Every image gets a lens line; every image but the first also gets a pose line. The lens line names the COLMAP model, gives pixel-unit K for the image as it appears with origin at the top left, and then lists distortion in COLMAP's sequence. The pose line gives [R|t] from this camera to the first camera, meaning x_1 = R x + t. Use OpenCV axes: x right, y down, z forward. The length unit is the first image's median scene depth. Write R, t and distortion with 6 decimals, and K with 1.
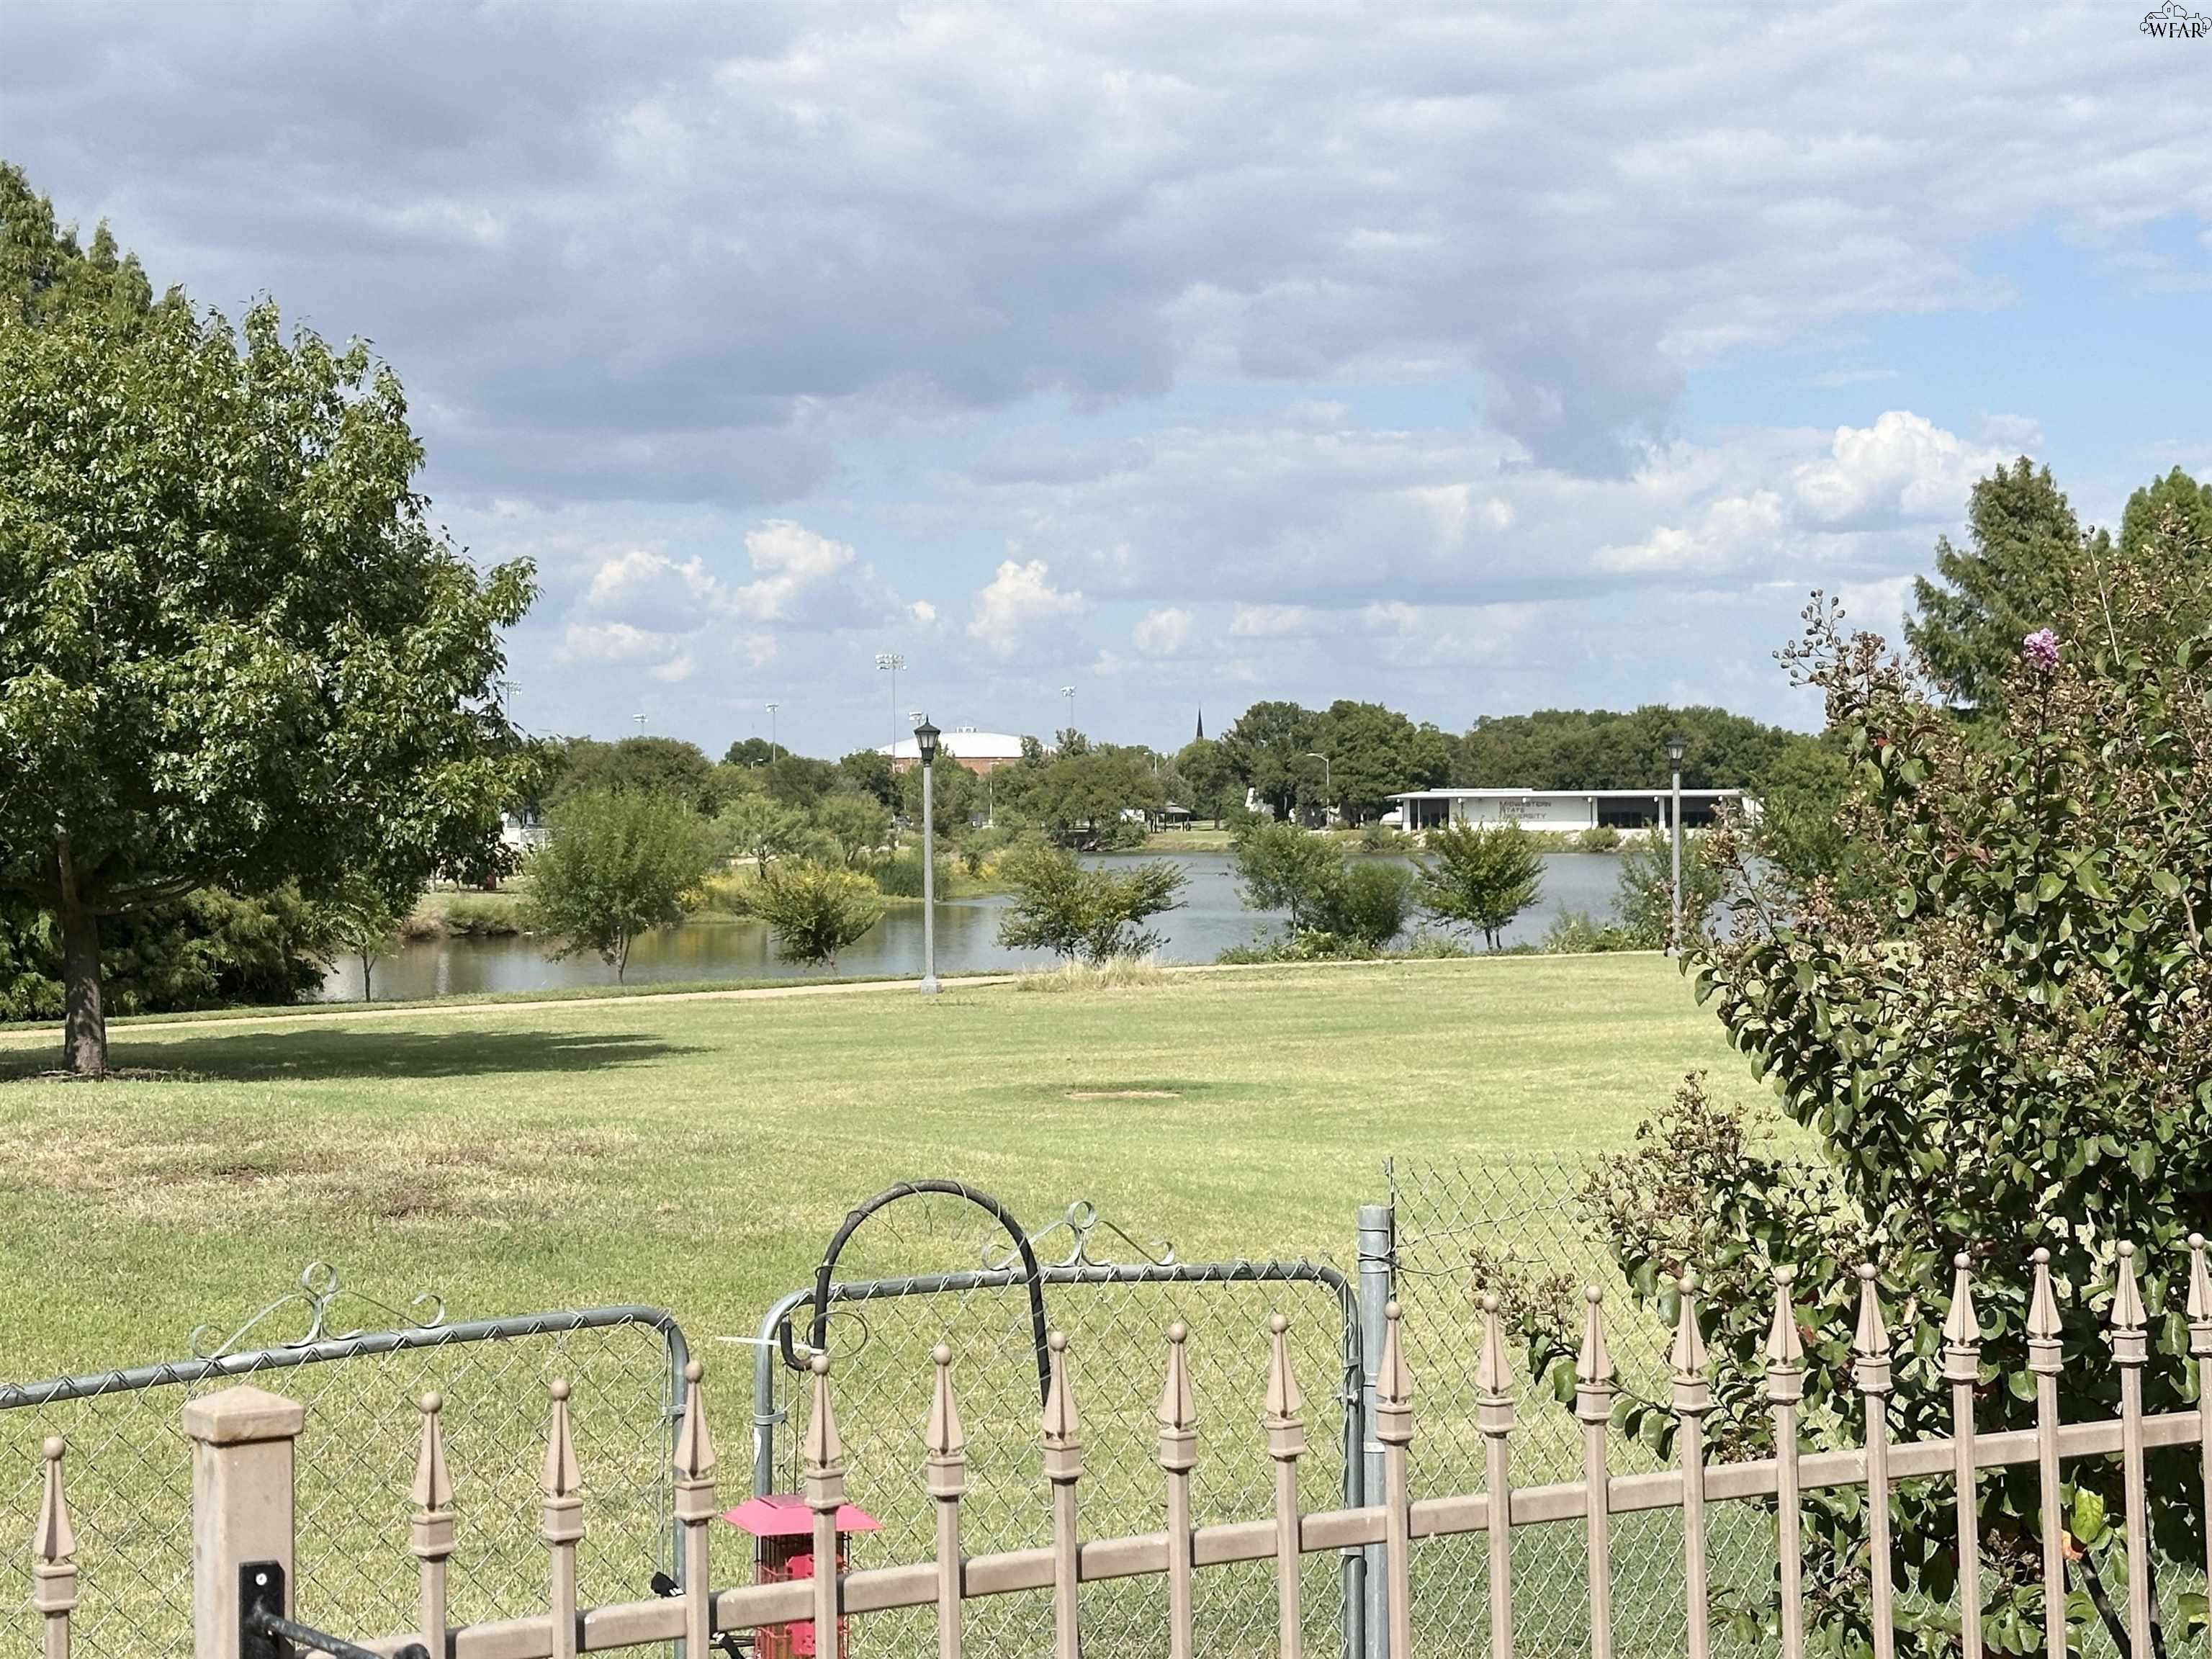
lens RADIAL K [[3875.3, 0, 1106.0], [0, 3875.3, 829.5], [0, 0, 1]] dist [0.122973, 0.150073]
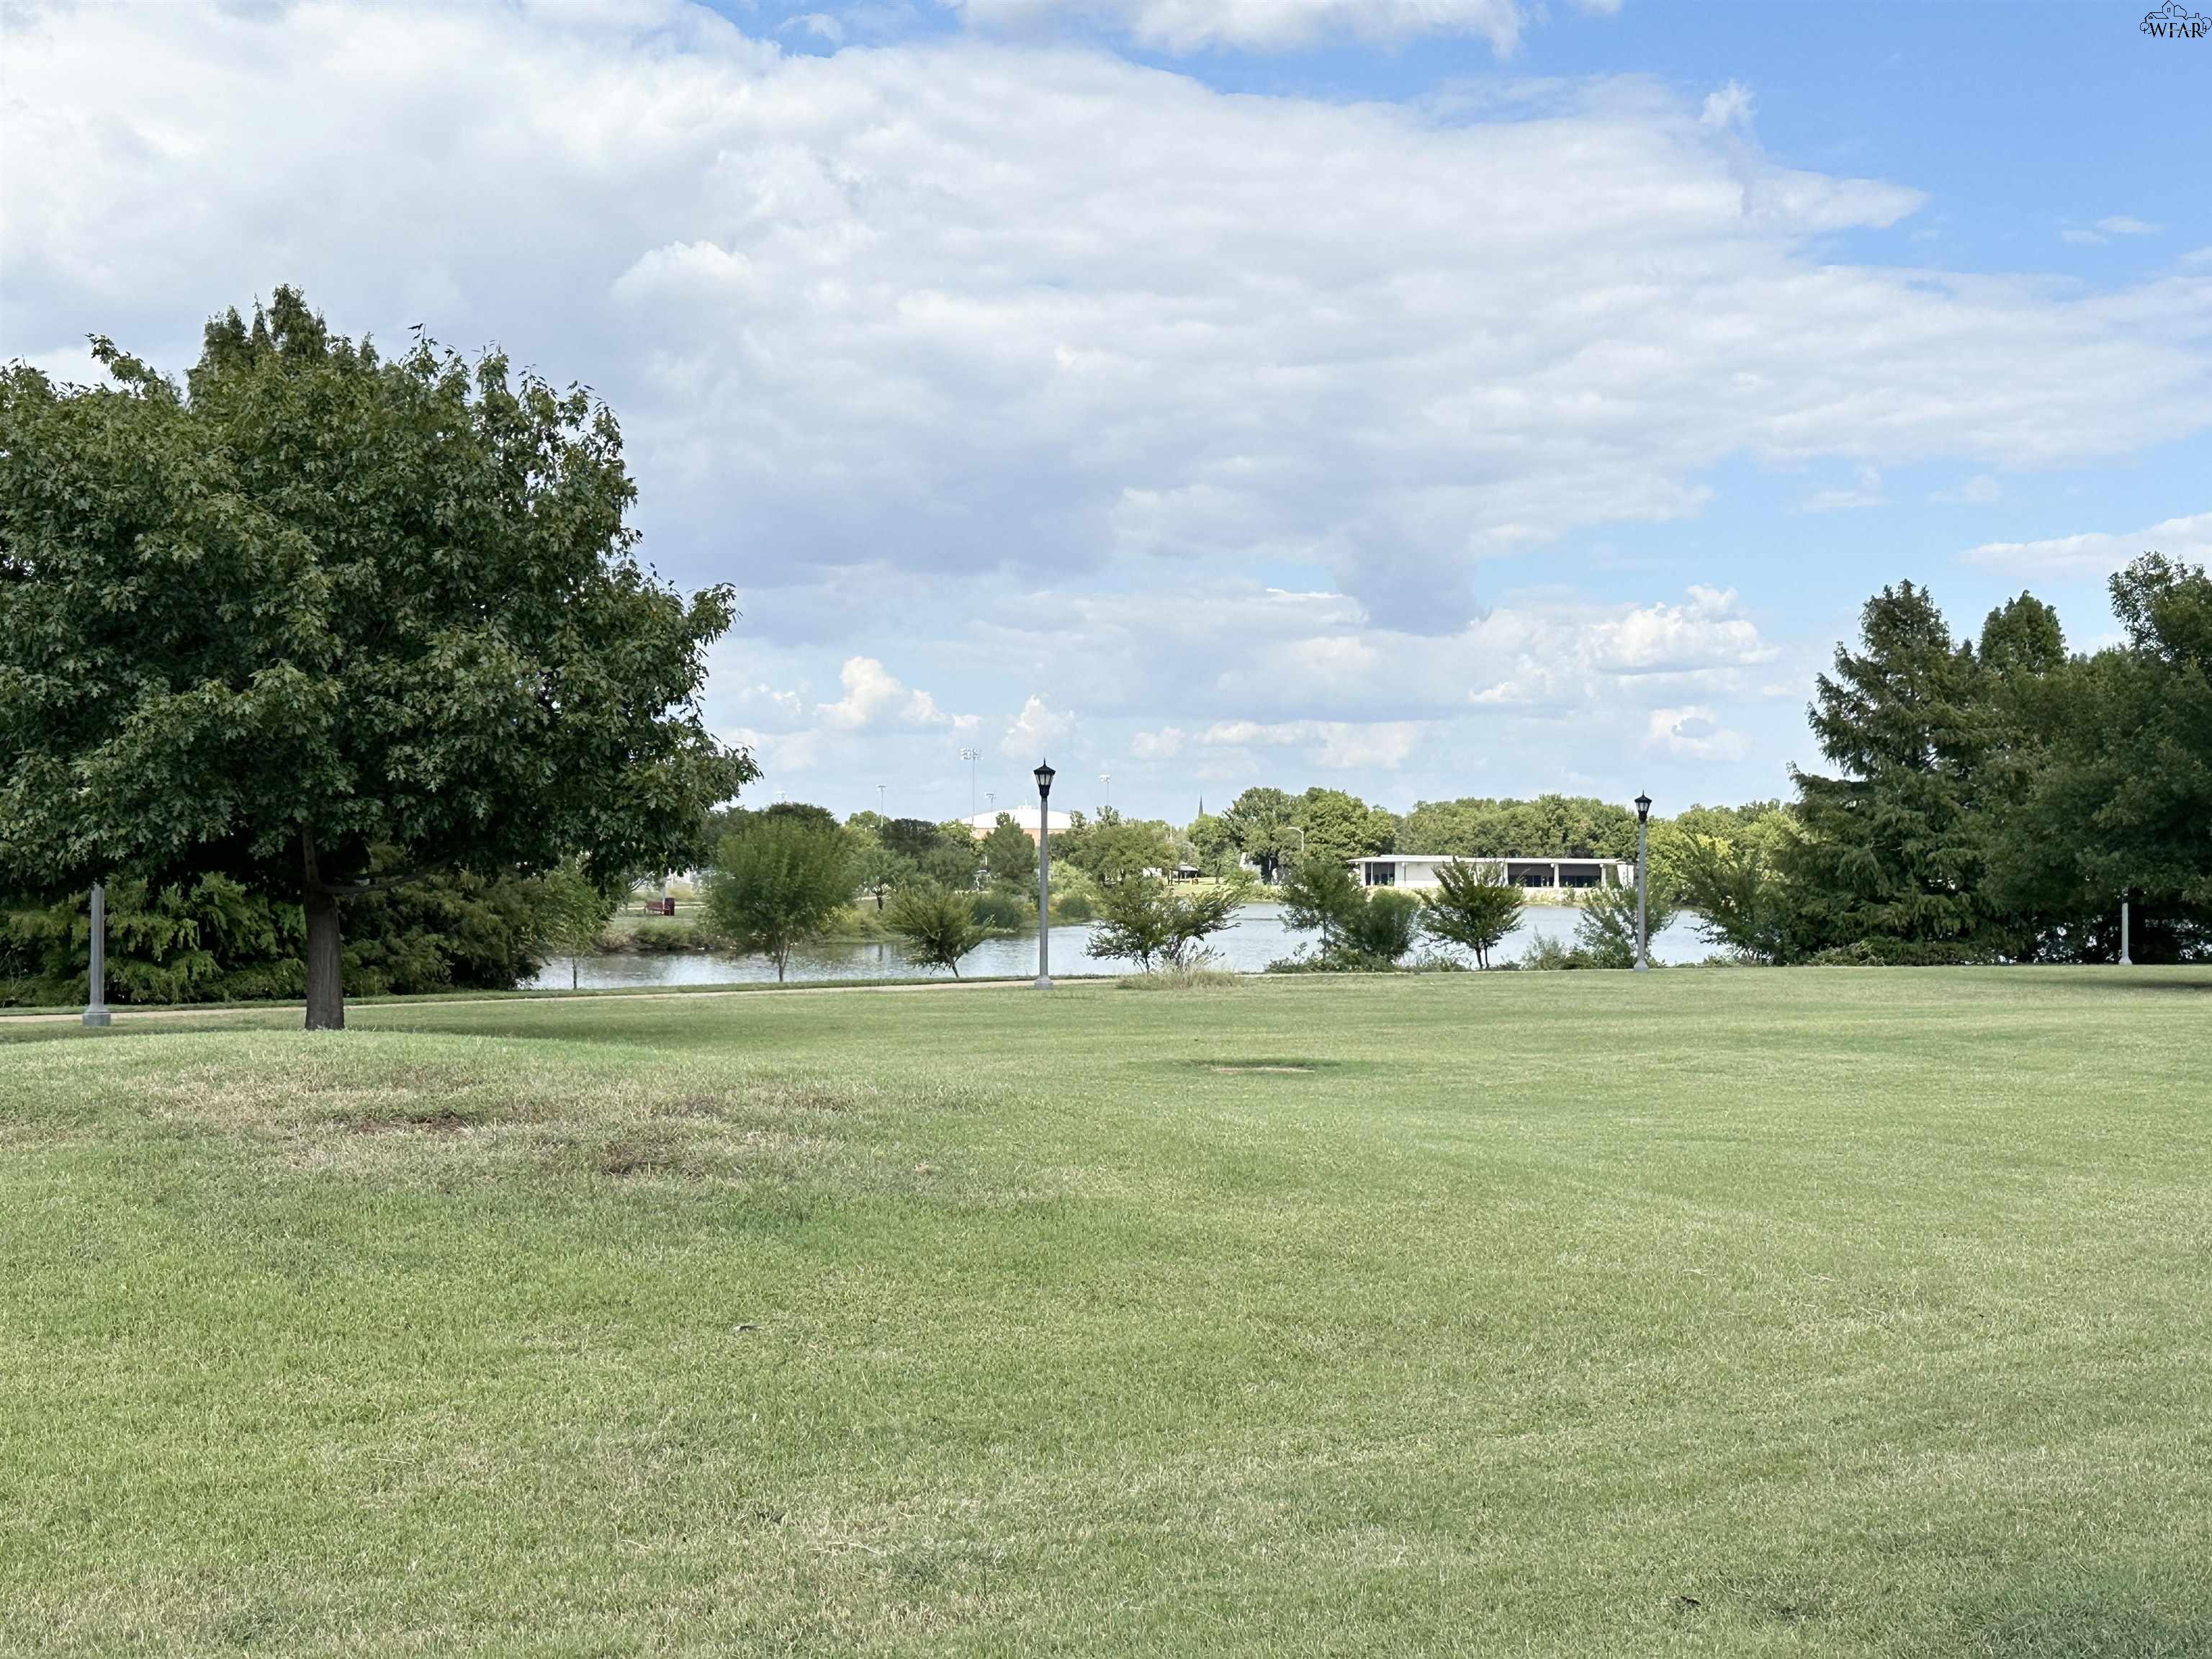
lens RADIAL K [[2493.7, 0, 1053.7], [0, 2493.7, 880.8], [0, 0, 1]] dist [0.112648, 0.000987]
pose [[0.999886, 0.014724, 0.003408, -0.055853], [-0.014663, 0.999744, -0.017245, 0.026801], [-0.003662, 0.017193, 0.999845, 0.279305]]
